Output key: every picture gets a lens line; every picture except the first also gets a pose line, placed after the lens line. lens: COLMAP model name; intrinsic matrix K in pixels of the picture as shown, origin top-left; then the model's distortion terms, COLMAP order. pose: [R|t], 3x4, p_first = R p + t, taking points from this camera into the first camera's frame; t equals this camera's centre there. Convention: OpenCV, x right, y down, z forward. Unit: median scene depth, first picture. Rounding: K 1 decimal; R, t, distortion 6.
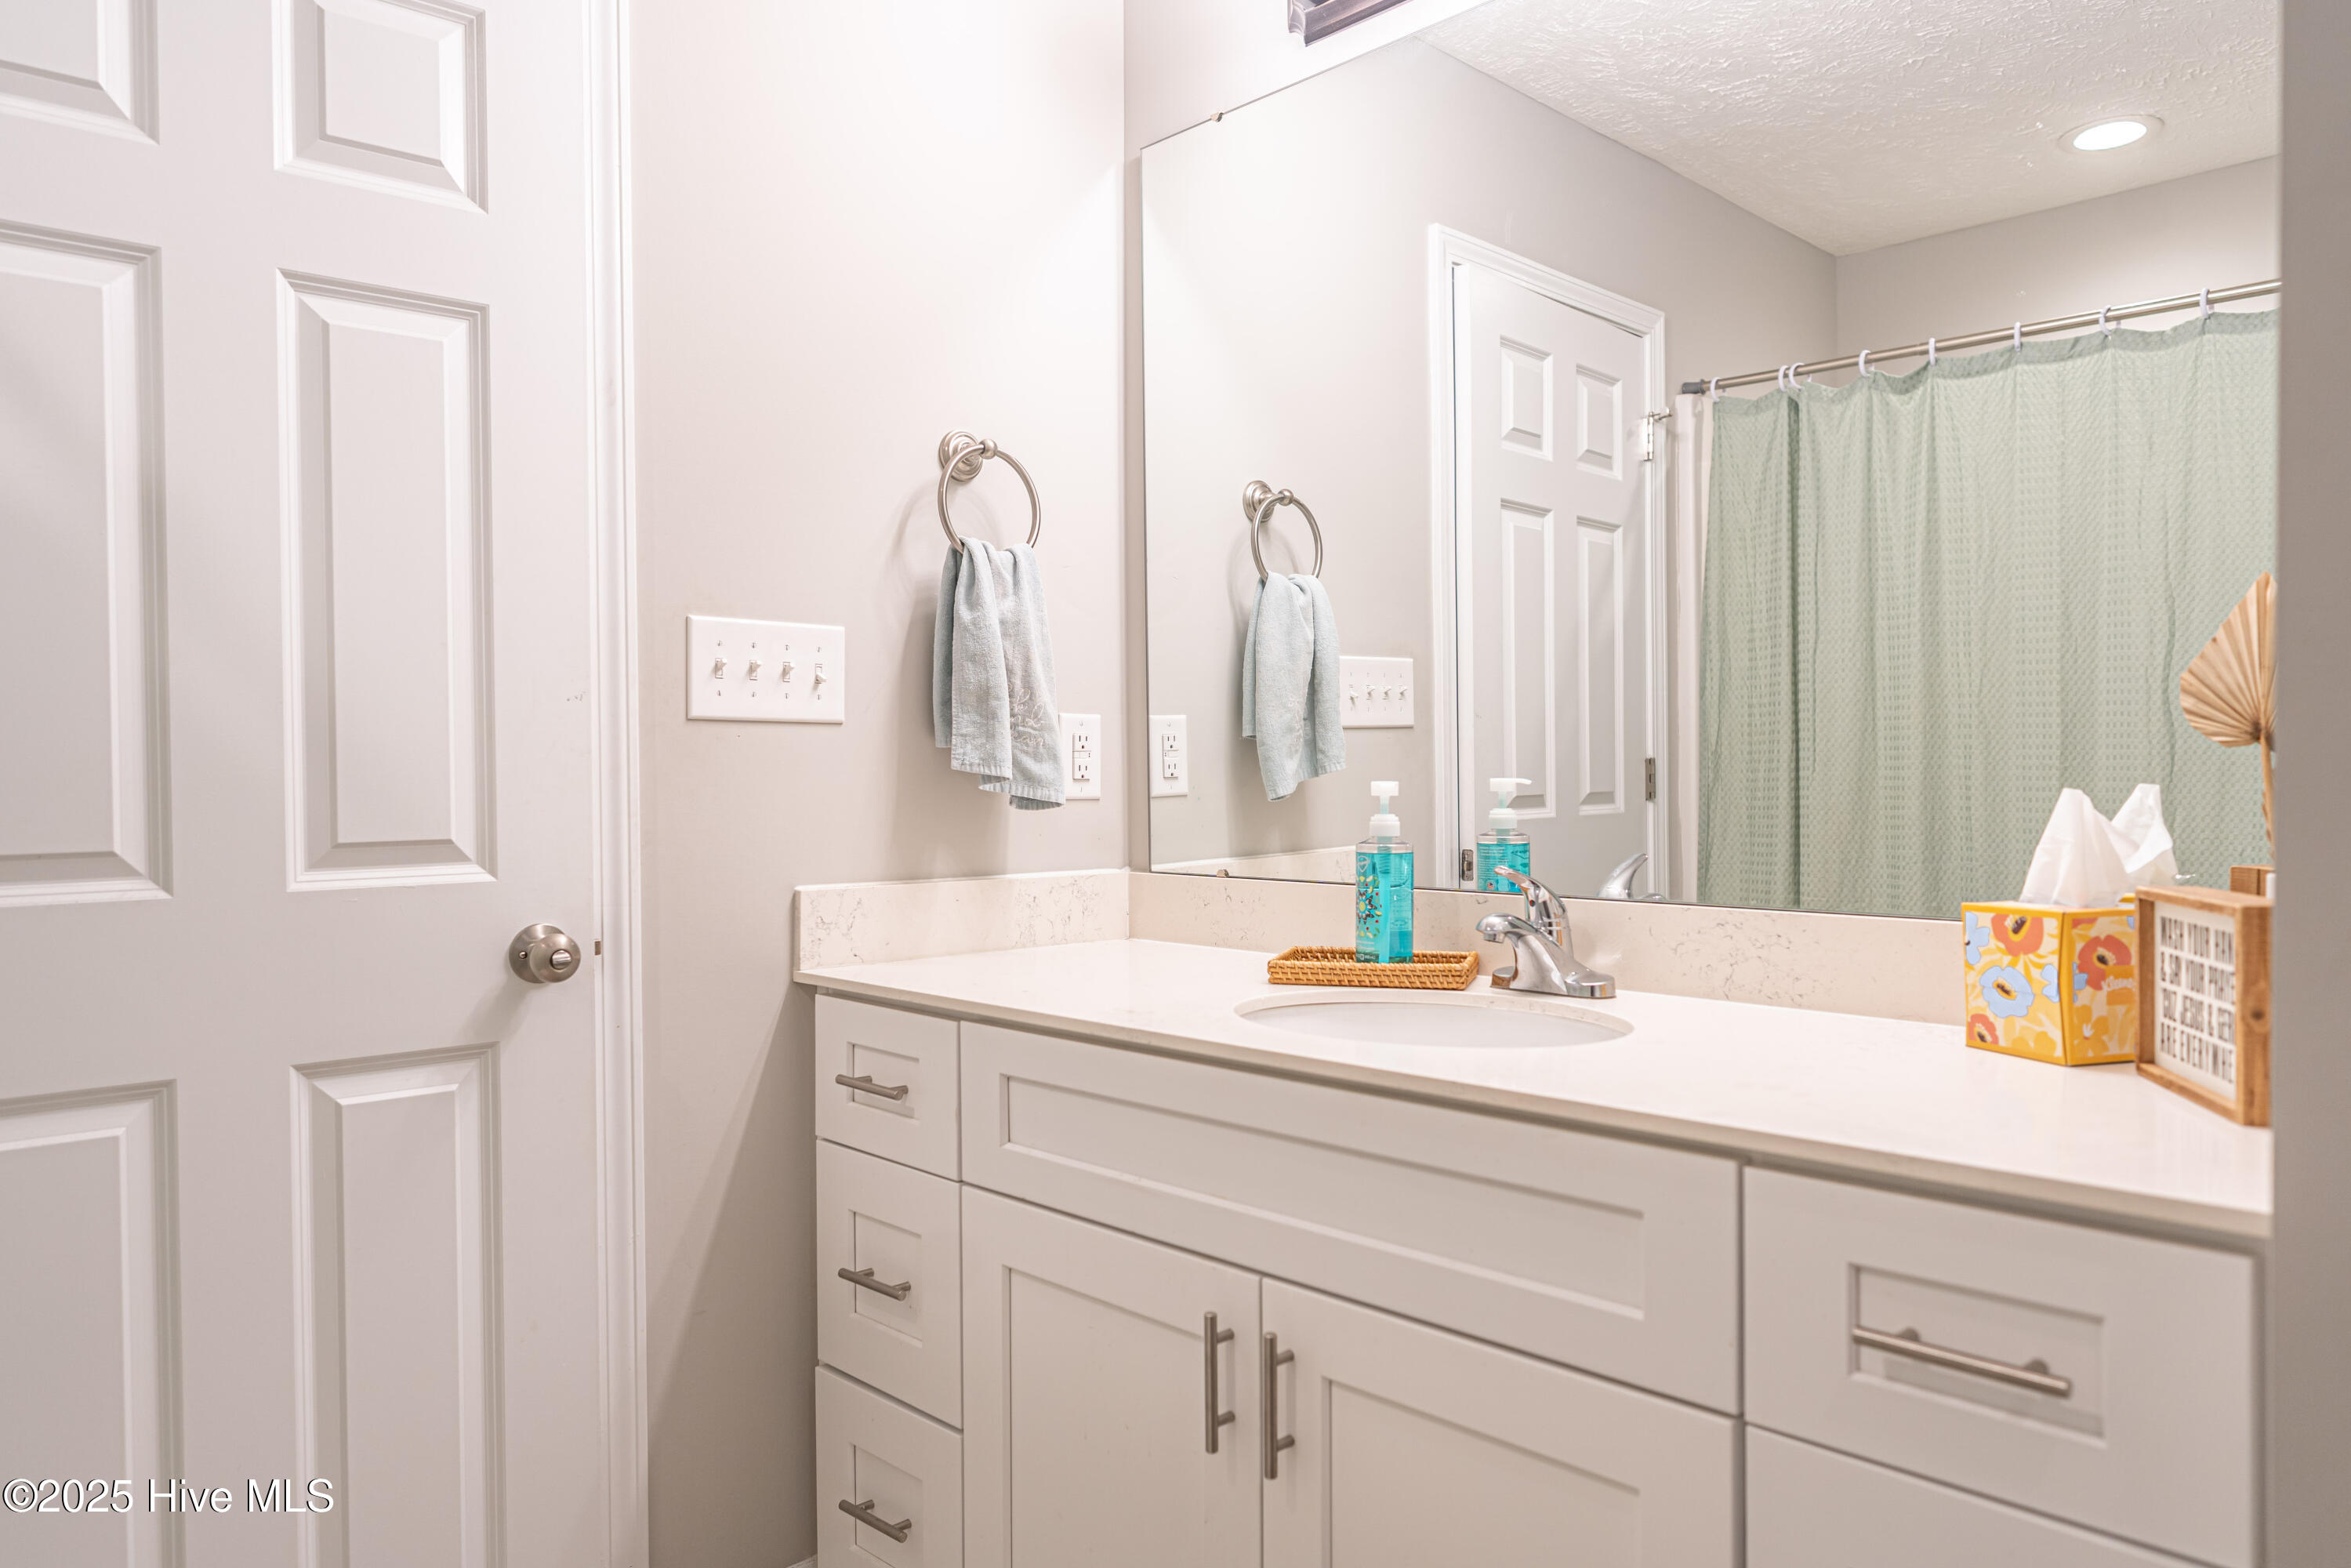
lens RADIAL K [[1572.8, 0, 1167.5], [0, 1572.8, 794.9], [0, 0, 1]] dist [0.004902, -0.002564]
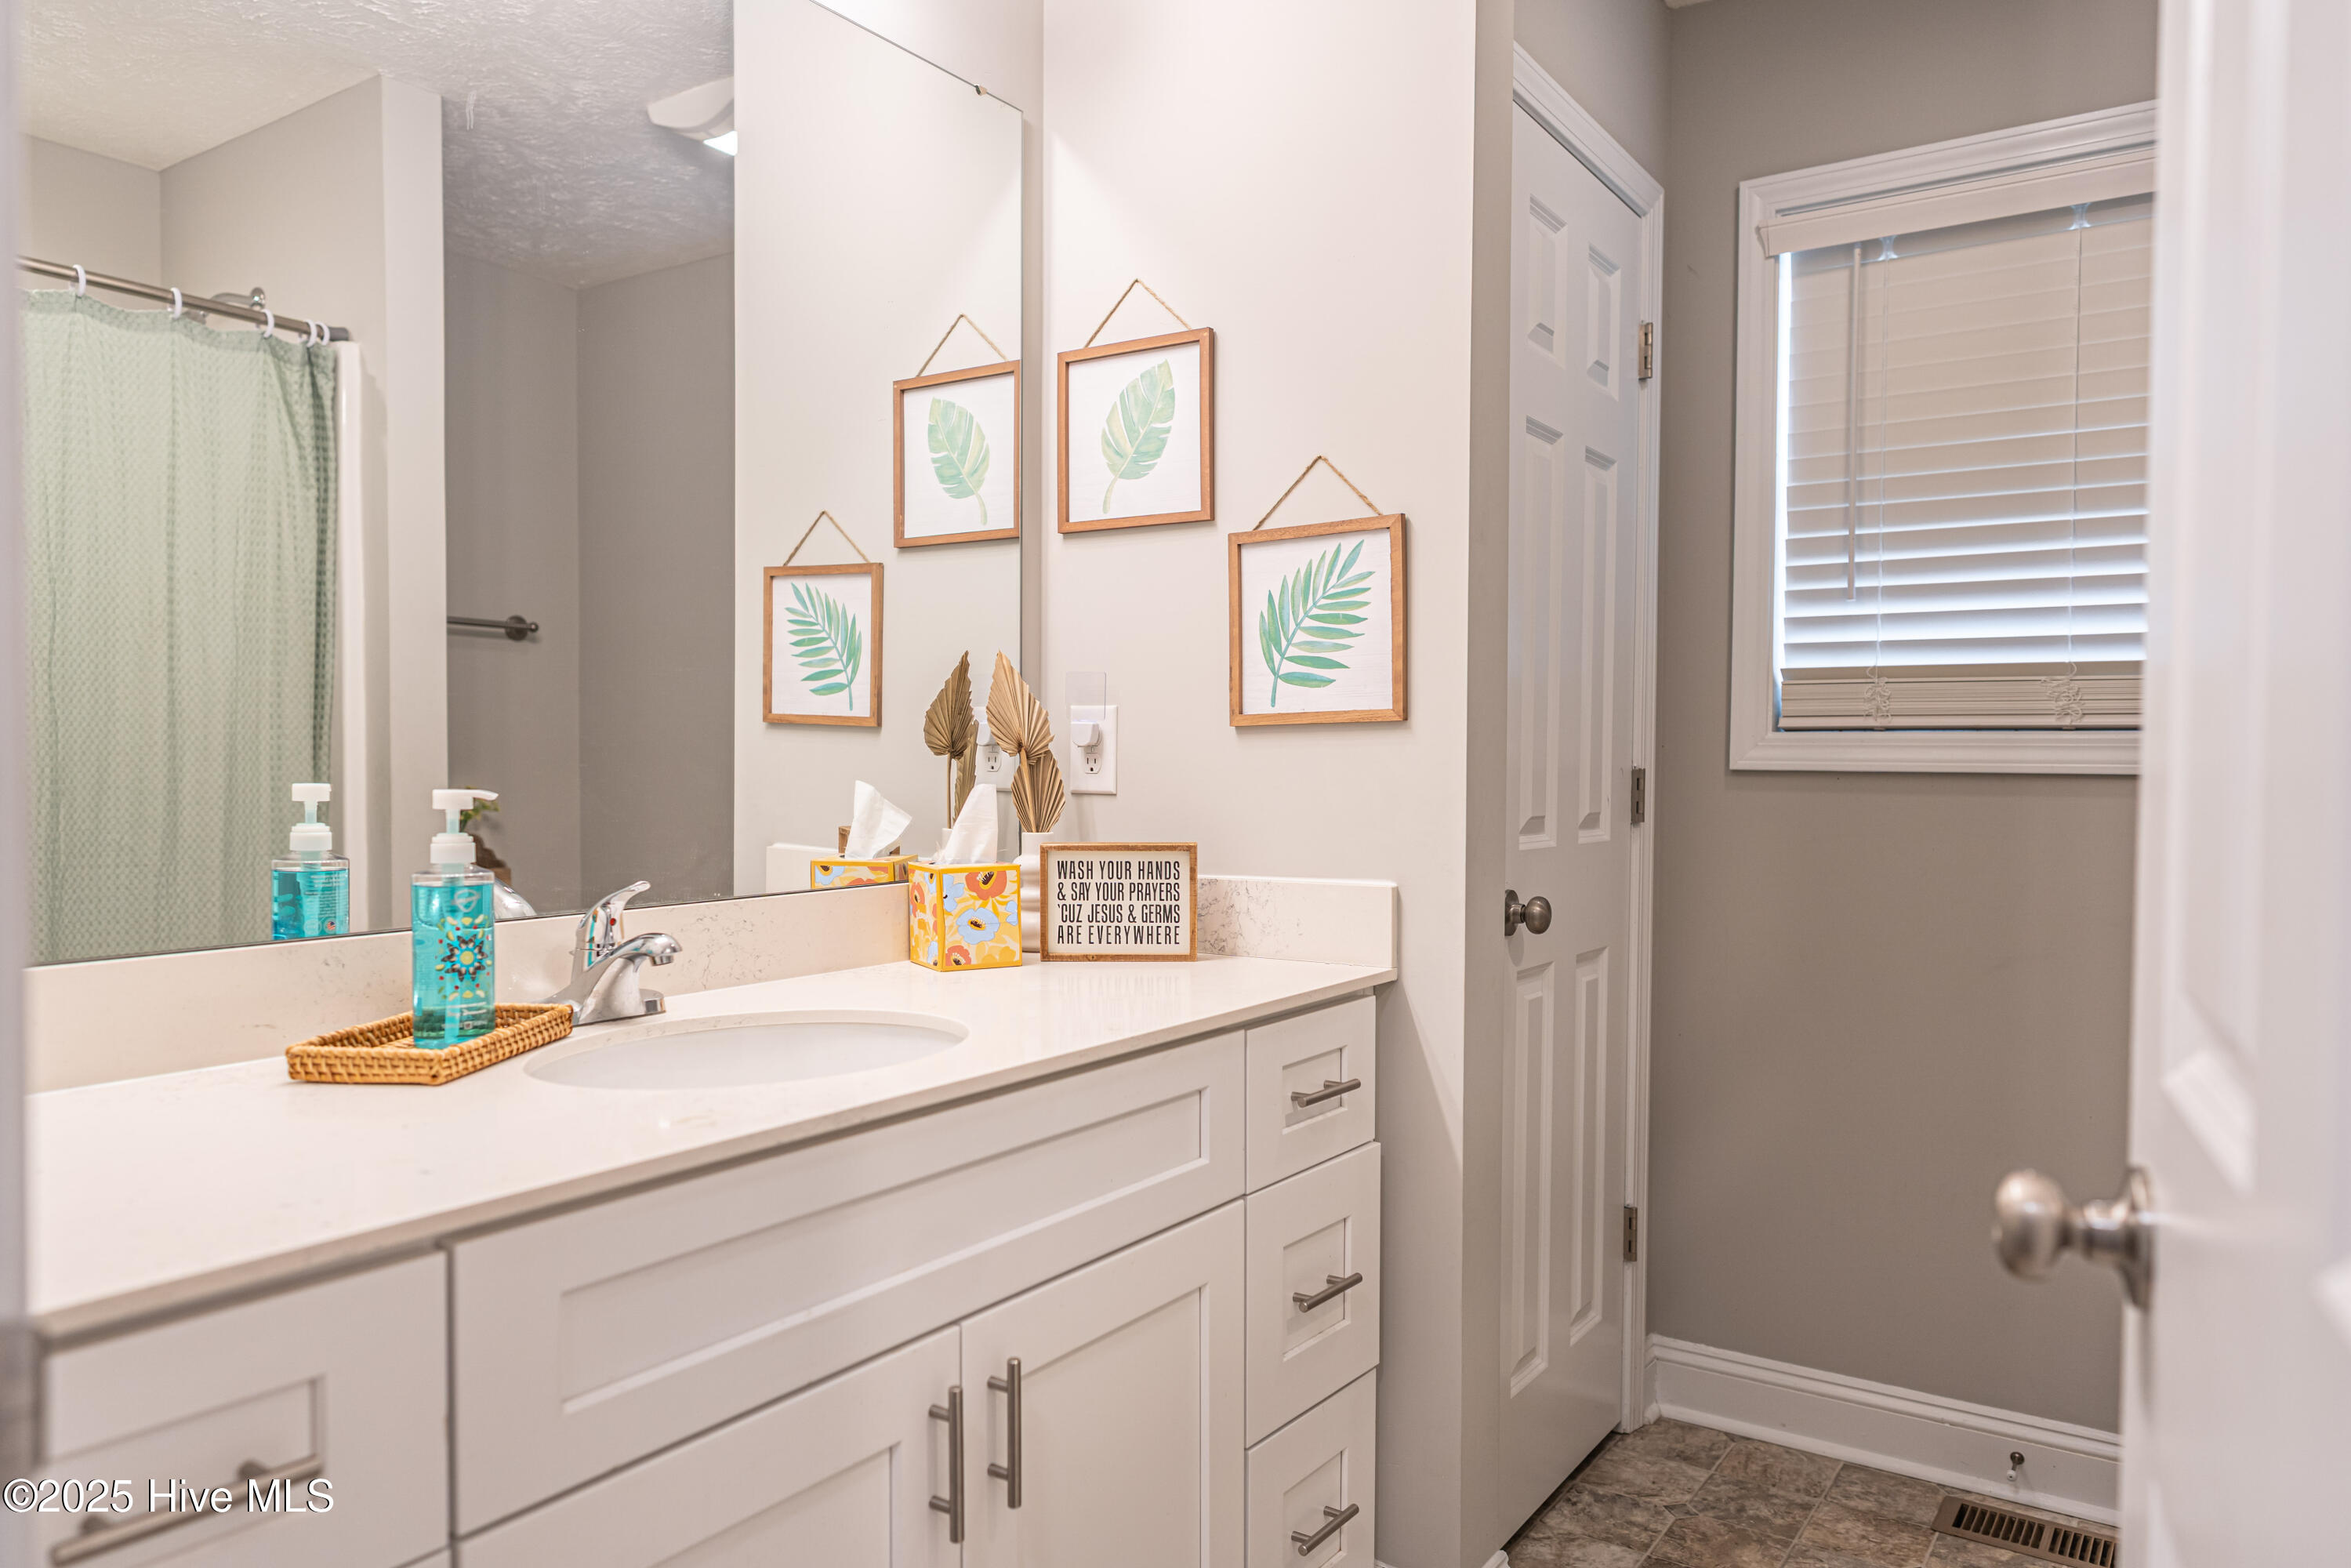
lens RADIAL K [[1572.8, 0, 1167.5], [0, 1572.8, 794.9], [0, 0, 1]] dist [0.004902, -0.002564]
pose [[-0.218676, -0.012631, 0.975716, -0.897187], [0.008558, 0.999853, 0.014862, -0.014097], [-0.975760, 0.011600, -0.218536, 1.133533]]
